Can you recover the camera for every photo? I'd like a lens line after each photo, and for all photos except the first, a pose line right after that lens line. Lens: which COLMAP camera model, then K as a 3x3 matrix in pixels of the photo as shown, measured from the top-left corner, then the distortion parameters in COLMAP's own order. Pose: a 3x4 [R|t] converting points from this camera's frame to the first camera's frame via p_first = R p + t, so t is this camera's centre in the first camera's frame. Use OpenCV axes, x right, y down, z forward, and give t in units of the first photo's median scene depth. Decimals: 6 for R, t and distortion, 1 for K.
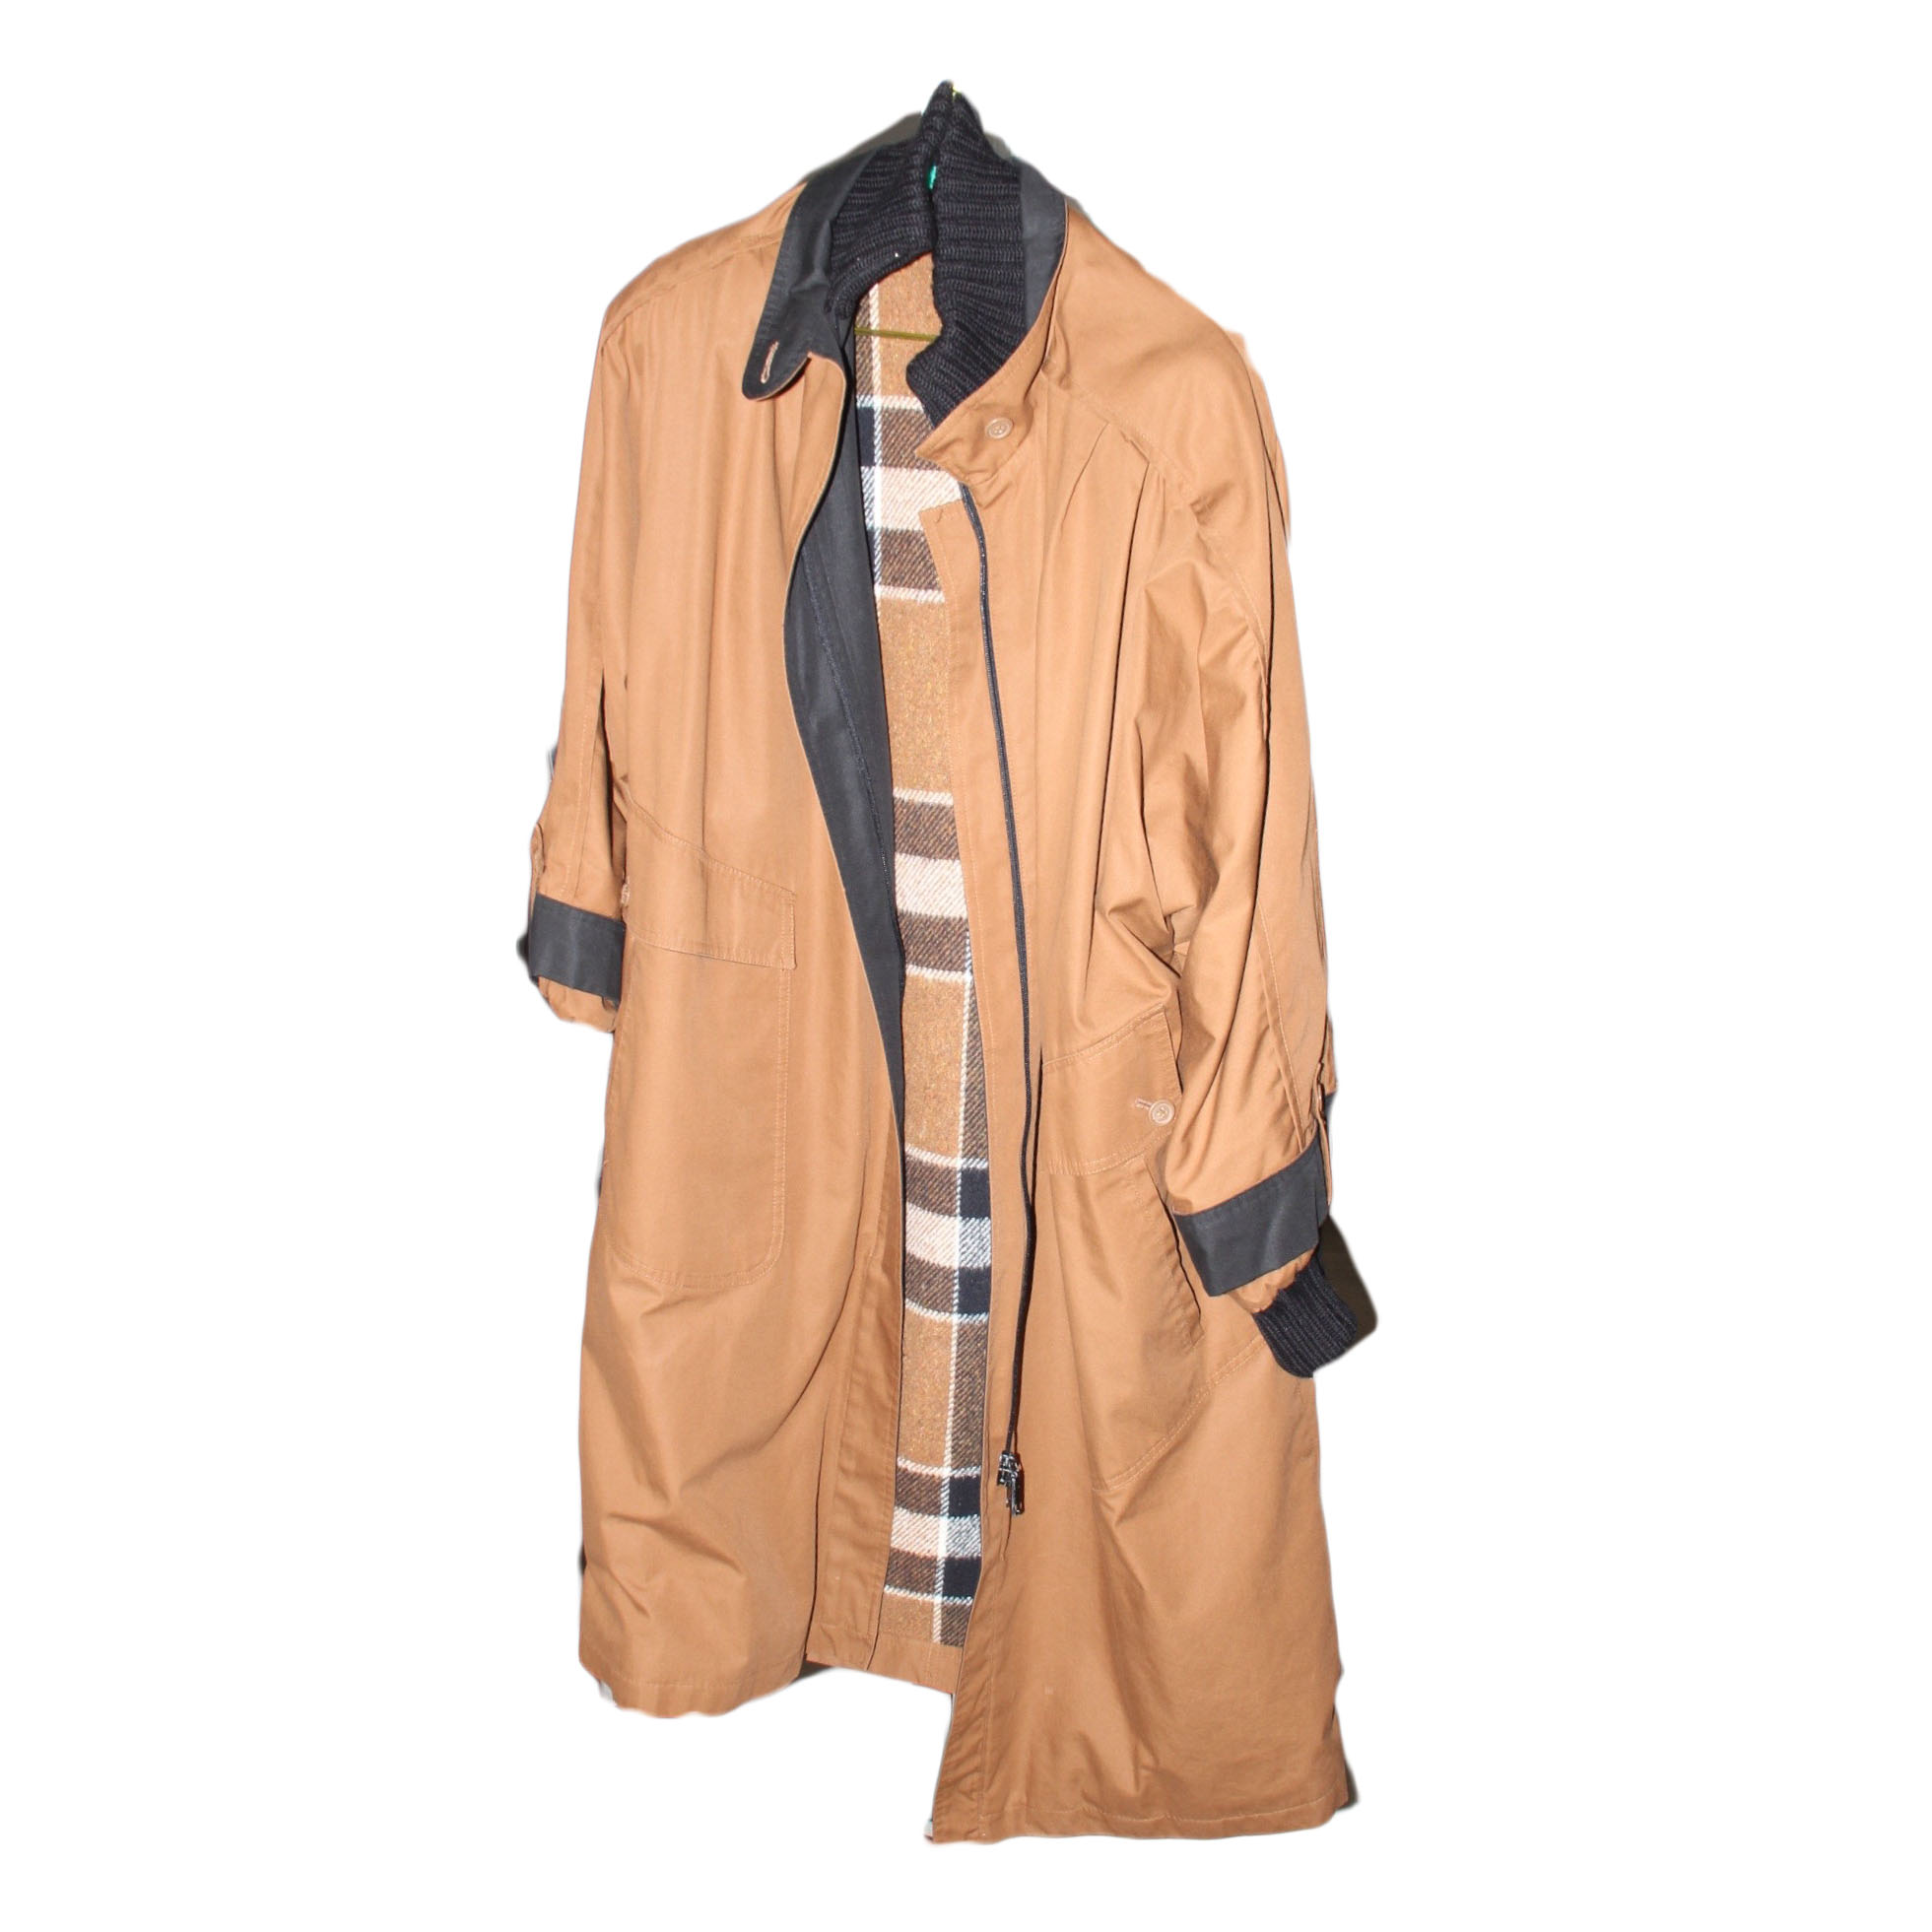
lens RADIAL K [[2535.1, 0, 966.0], [0, 2535.1, 966.0], [0, 0, 1]] dist [-0.170404, 0.003246]
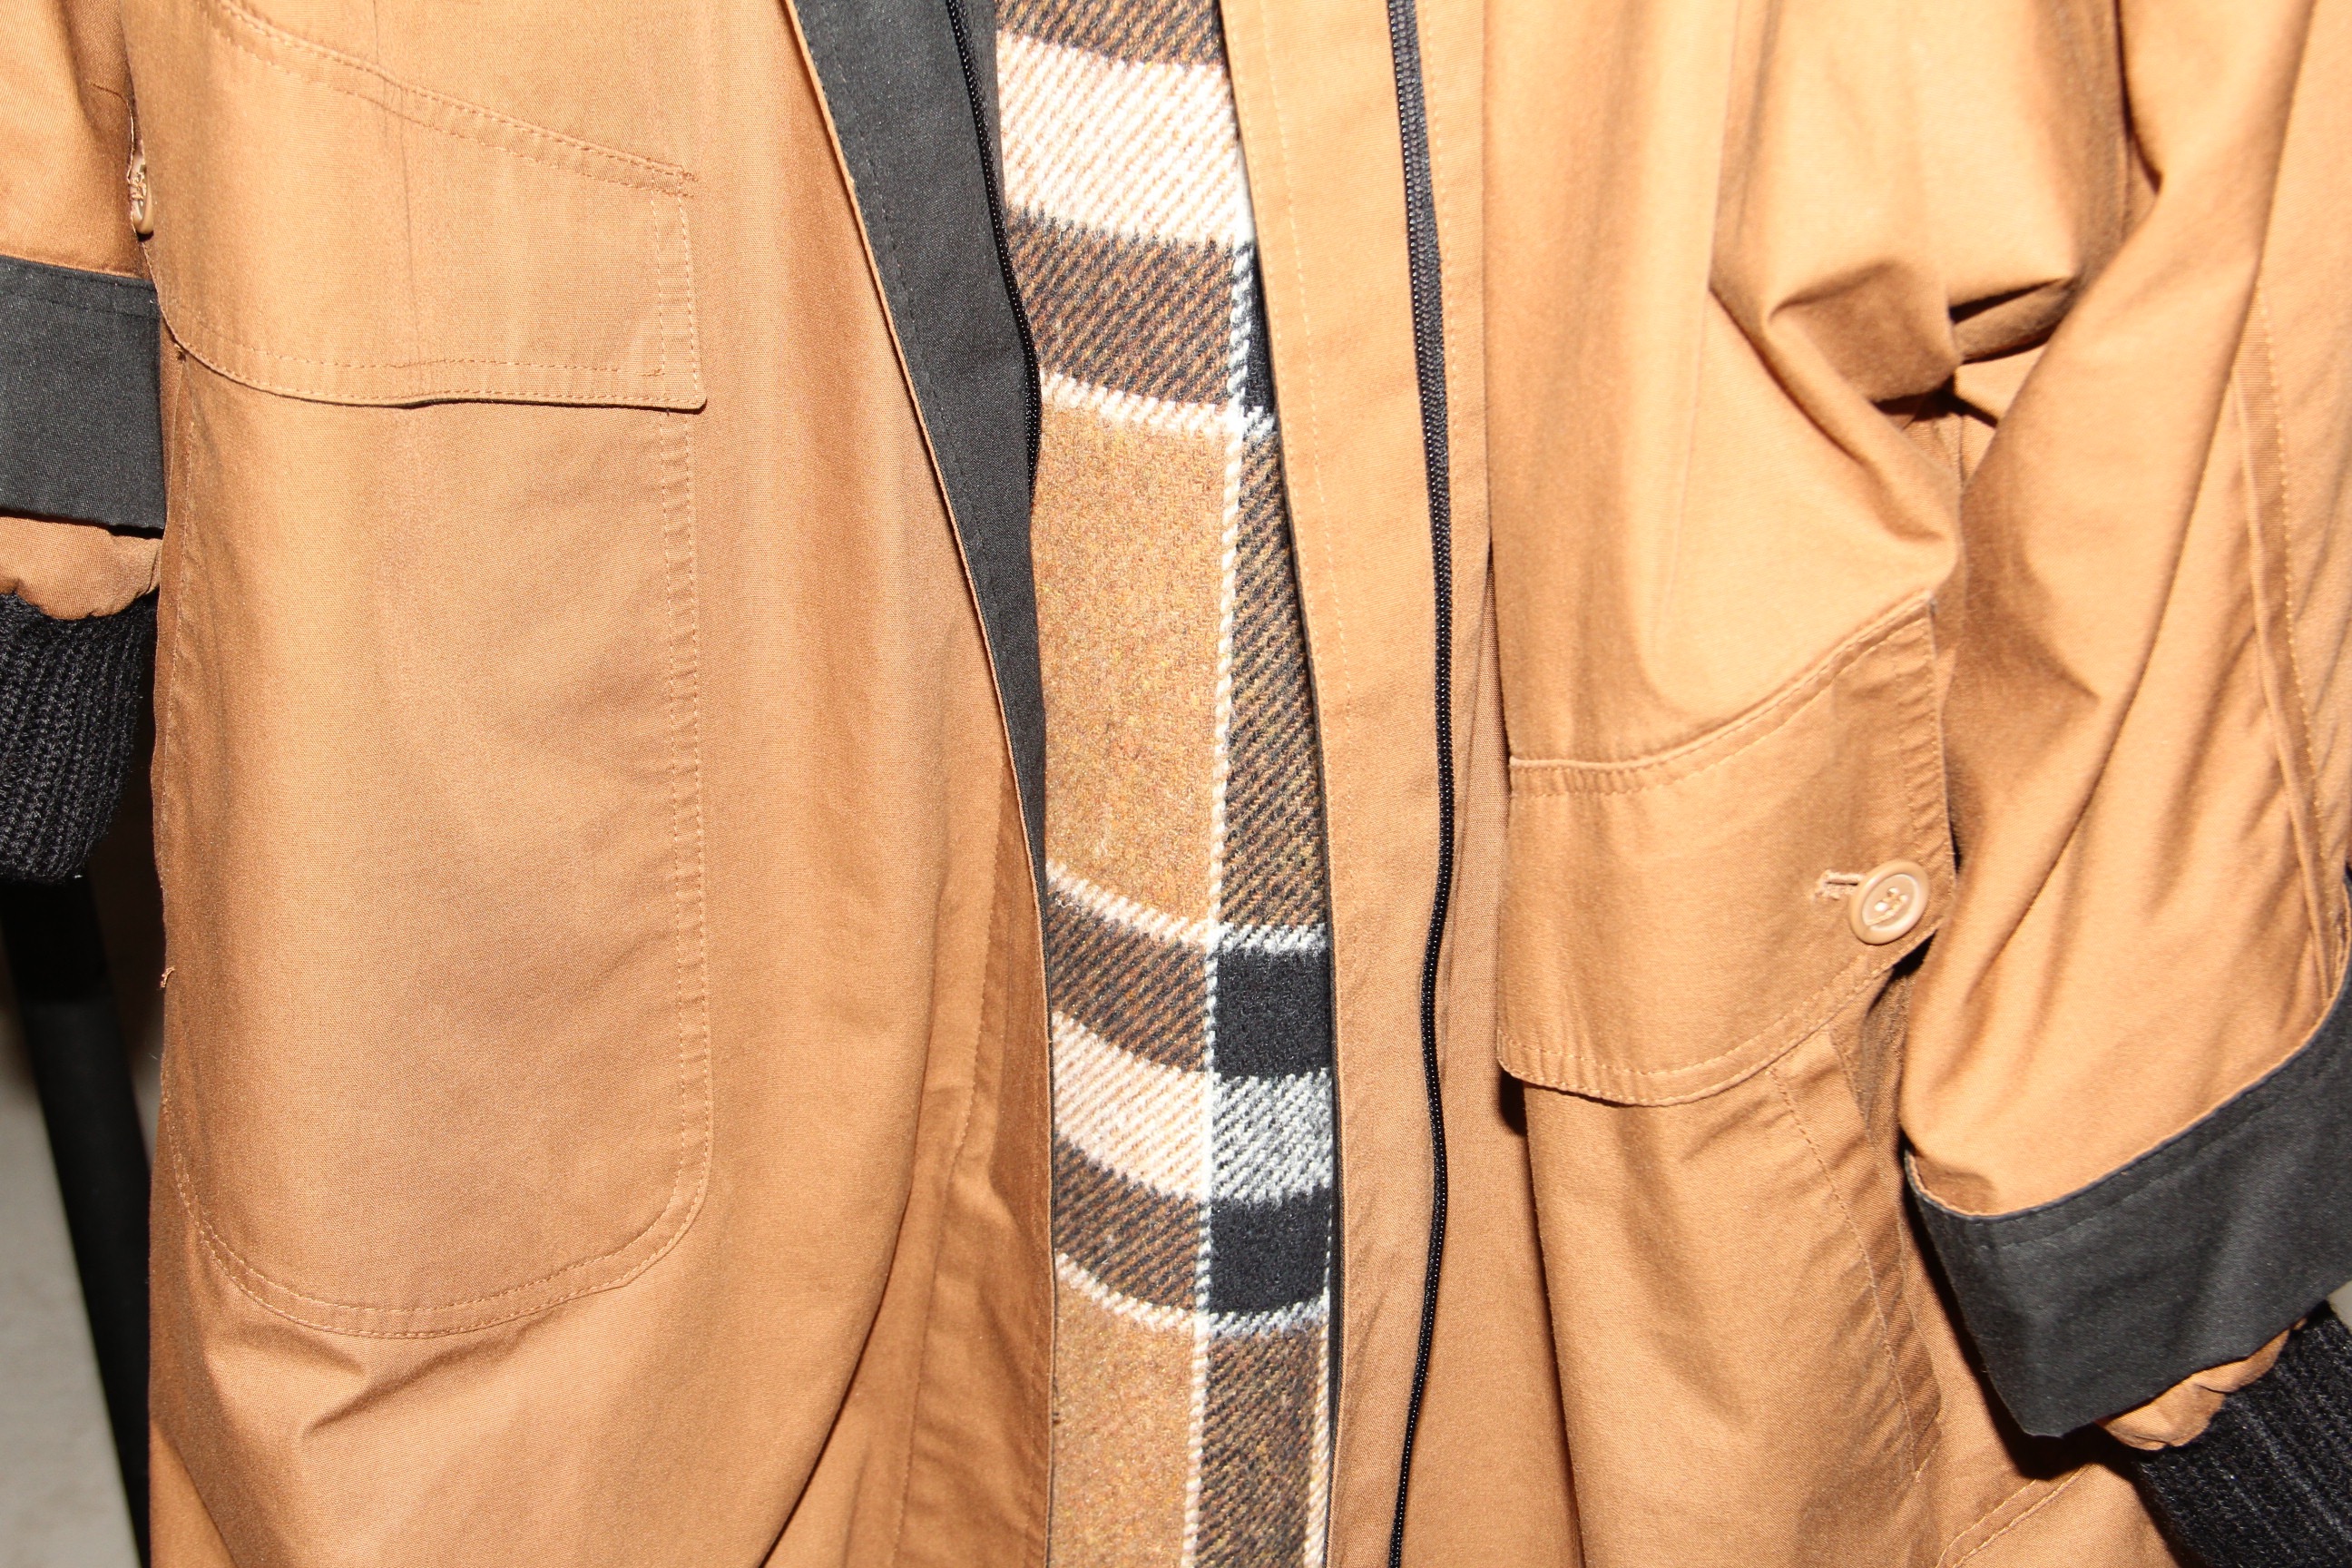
lens RADIAL K [[3970.4, 0, 1171.8], [0, 3970.4, 822.7], [0, 0, 1]] dist [0.126769, 0.070643]
pose [[0.998353, -0.037223, 0.043663, -0.031064], [0.025778, 0.970859, 0.238260, -0.066196], [-0.051259, -0.236742, 0.970219, 0.471901]]
